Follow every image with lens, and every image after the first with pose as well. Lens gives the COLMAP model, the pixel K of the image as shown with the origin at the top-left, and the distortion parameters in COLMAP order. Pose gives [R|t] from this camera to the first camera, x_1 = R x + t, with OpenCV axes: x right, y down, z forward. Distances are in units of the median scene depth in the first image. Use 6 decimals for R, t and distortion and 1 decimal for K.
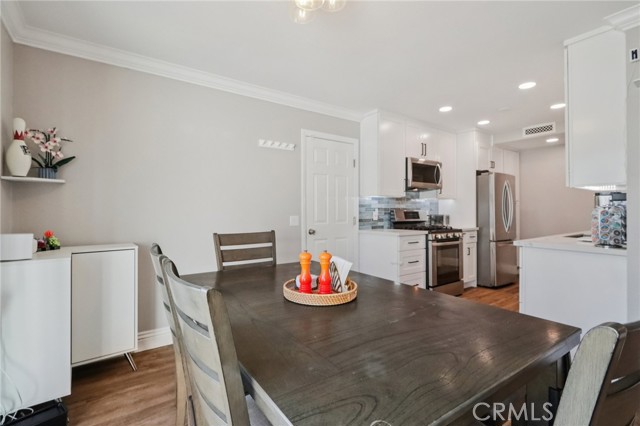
lens RADIAL K [[299.9, 0, 310.9], [0, 299.9, 207.9], [0, 0, 1]] dist [0.003622, 0.000010]
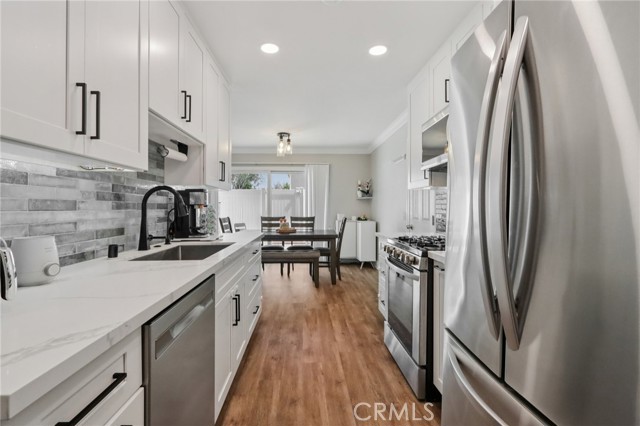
lens RADIAL K [[293.8, 0, 316.8], [0, 293.8, 214.0], [0, 0, 1]] dist [-0.001952, -0.000046]
pose [[-0.552432, 0.018887, -0.833344, 0.896622], [0.007815, 0.999817, 0.017480, 0.007314], [0.833521, 0.003144, -0.552478, 1.063062]]
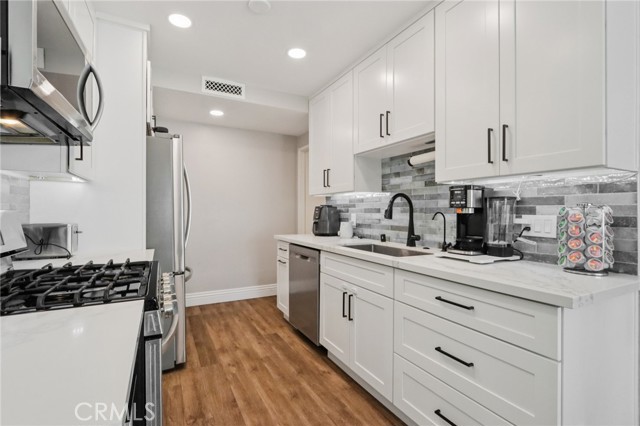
lens RADIAL K [[293.0, 0, 311.3], [0, 293.0, 208.4], [0, 0, 1]] dist [0.001381, 0.000230]
pose [[0.149942, 0.012644, 0.988614, 0.164760], [-0.012249, 0.999865, -0.010930, 0.005336], [-0.988619, -0.010471, 0.150077, 0.730482]]
